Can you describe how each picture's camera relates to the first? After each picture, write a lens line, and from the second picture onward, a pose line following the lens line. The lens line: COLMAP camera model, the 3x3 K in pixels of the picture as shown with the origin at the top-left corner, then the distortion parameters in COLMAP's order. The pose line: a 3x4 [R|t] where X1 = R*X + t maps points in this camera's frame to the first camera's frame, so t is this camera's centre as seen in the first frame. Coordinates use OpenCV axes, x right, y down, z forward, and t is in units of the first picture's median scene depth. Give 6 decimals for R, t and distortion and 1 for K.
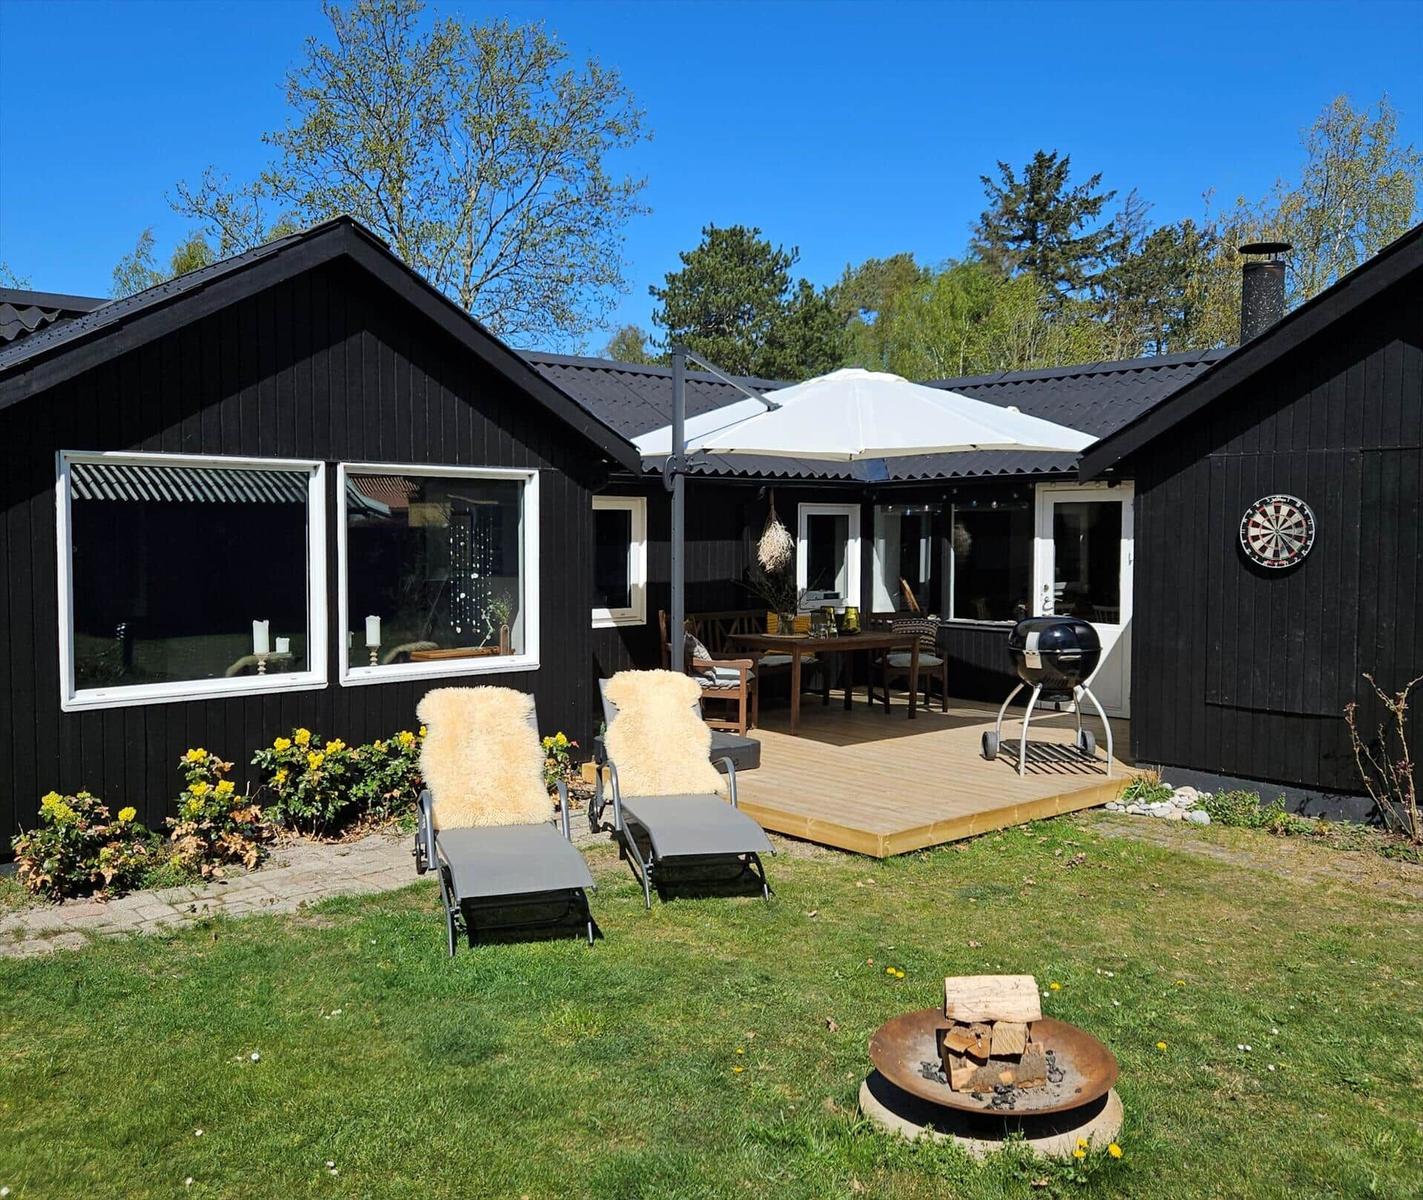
lens RADIAL K [[1258.5, 0, 718.8], [0, 1258.5, 604.5], [0, 0, 1]] dist [0.051199, -0.002917]
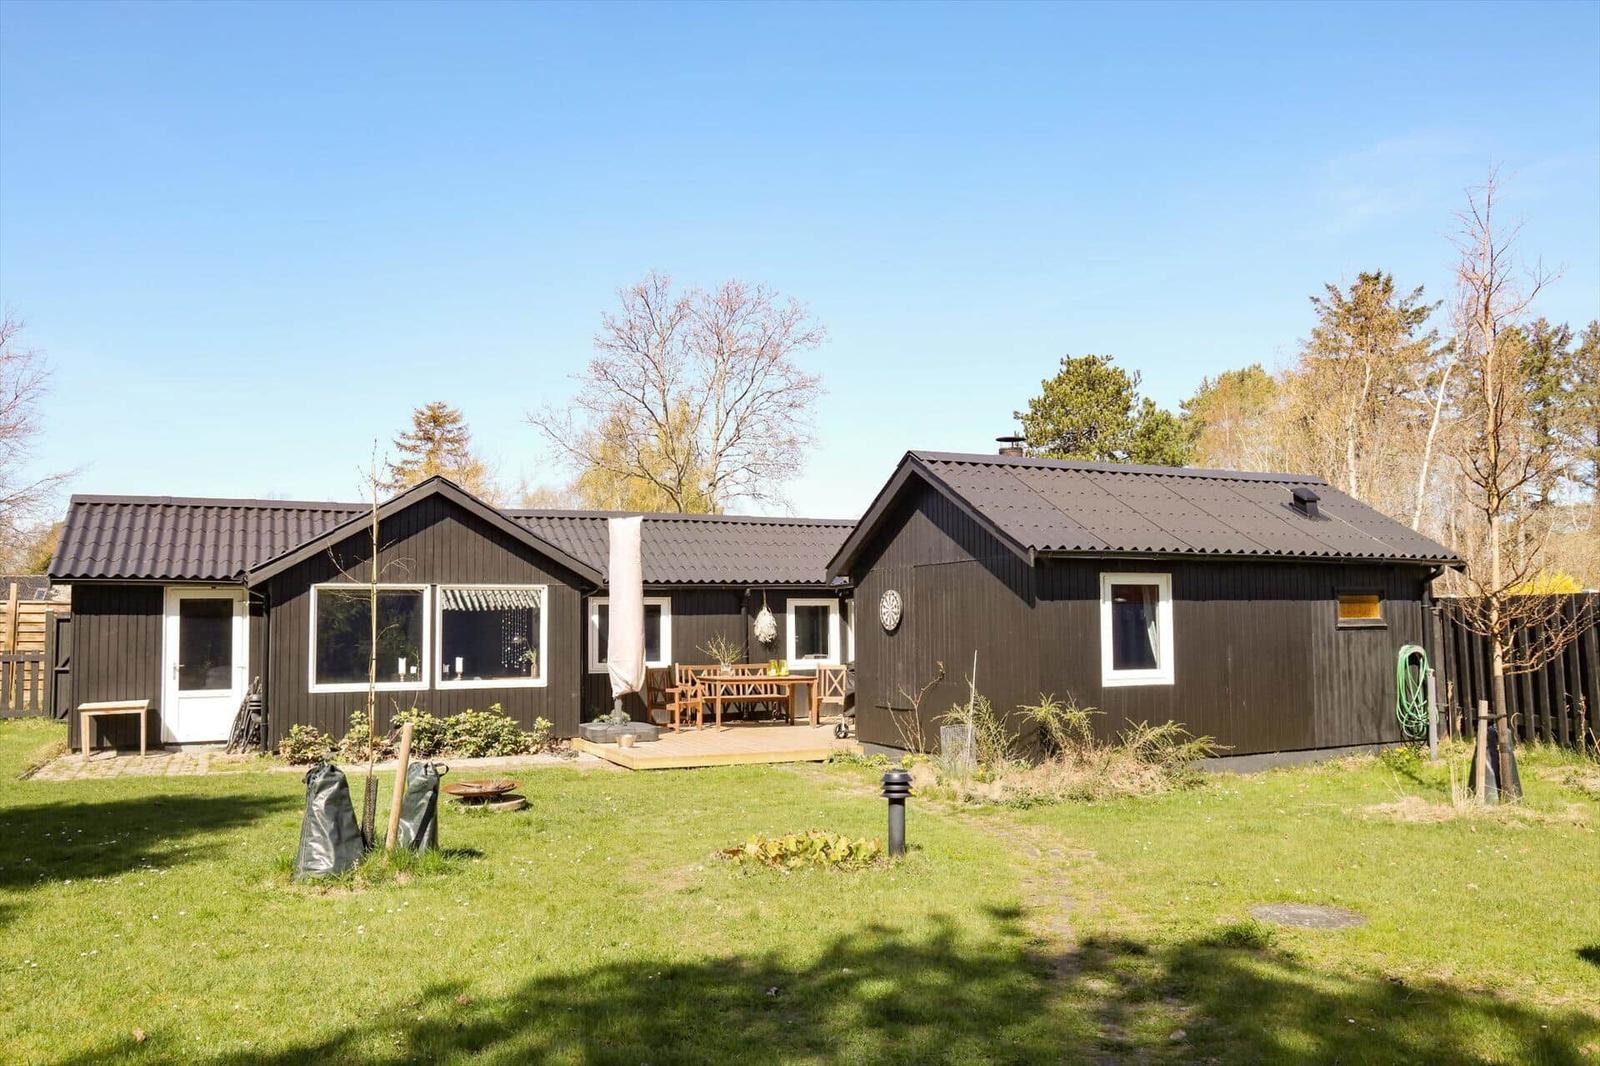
lens RADIAL K [[1209.4, 0, 818.0], [0, 1209.4, 537.5], [0, 0, 1]] dist [-0.060712, 0.001584]
pose [[0.957635, -0.035552, -0.285782, 0.090063], [-0.003257, 0.990950, -0.134193, 0.008026], [0.287967, 0.129438, 0.948852, -0.076058]]
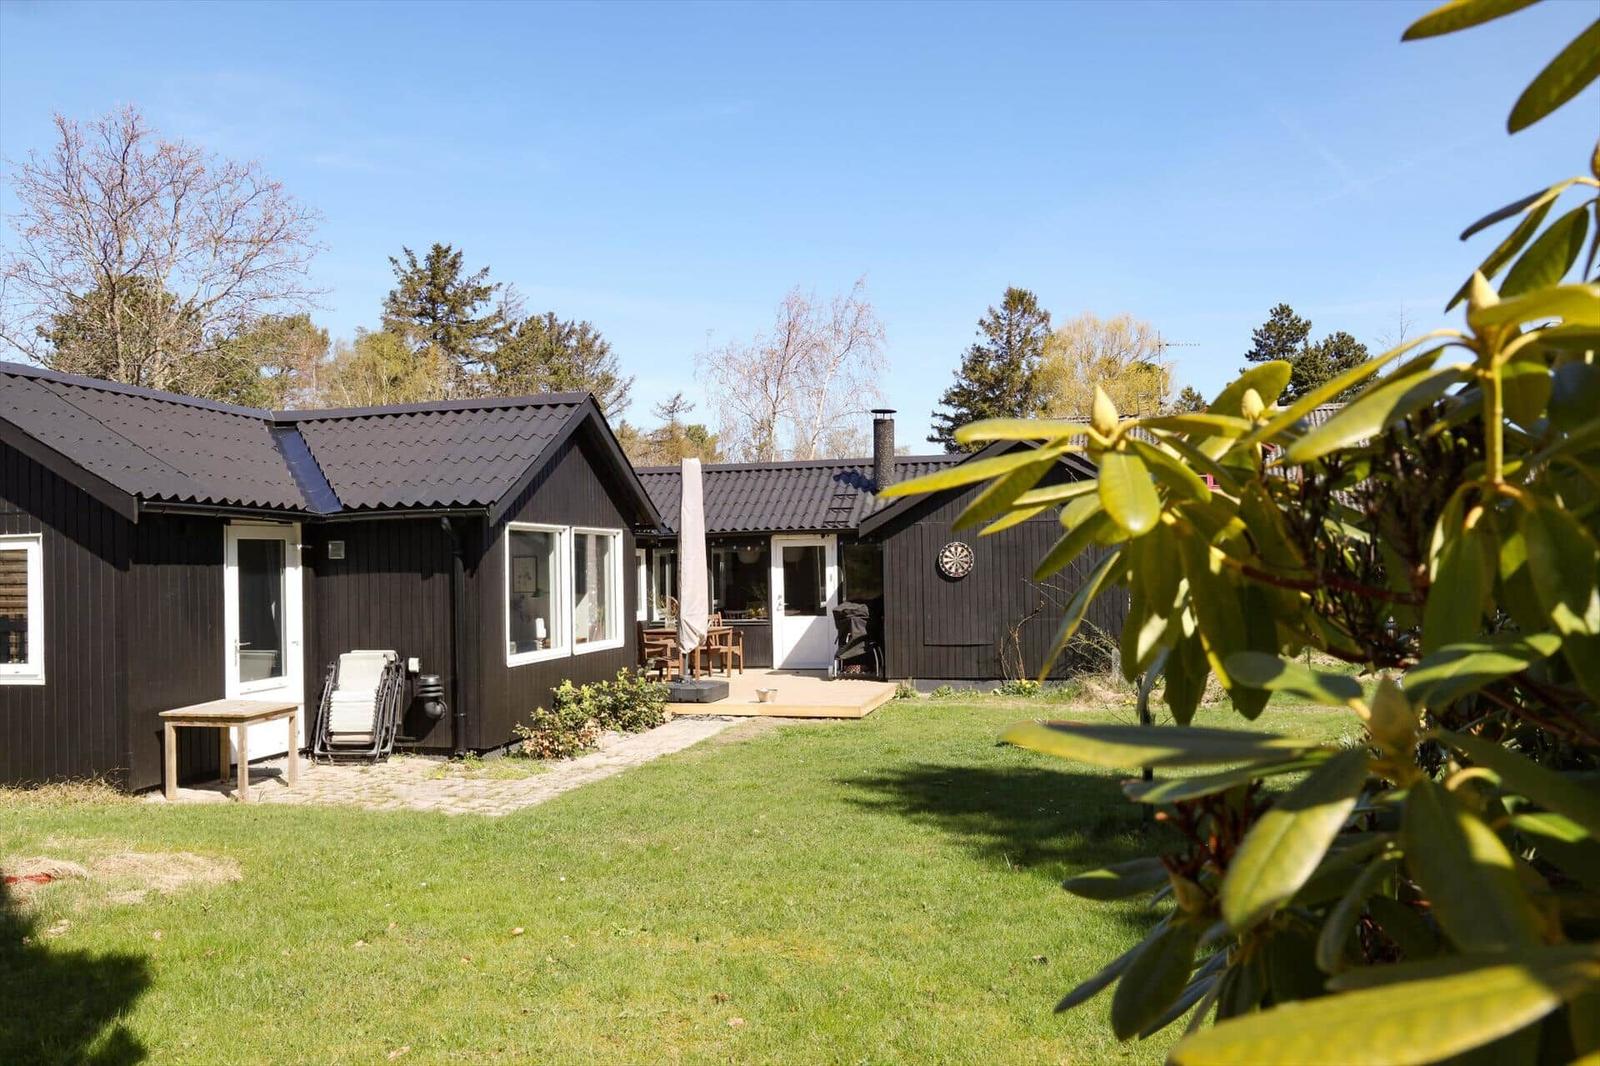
lens RADIAL K [[1209.4, 0, 818.0], [0, 1209.4, 537.5], [0, 0, 1]] dist [-0.060712, 0.001584]
pose [[0.814859, -0.004118, 0.579644, -0.098427], [0.055225, 0.995978, -0.070560, 0.003832], [-0.577022, 0.089508, 0.811809, -0.054646]]
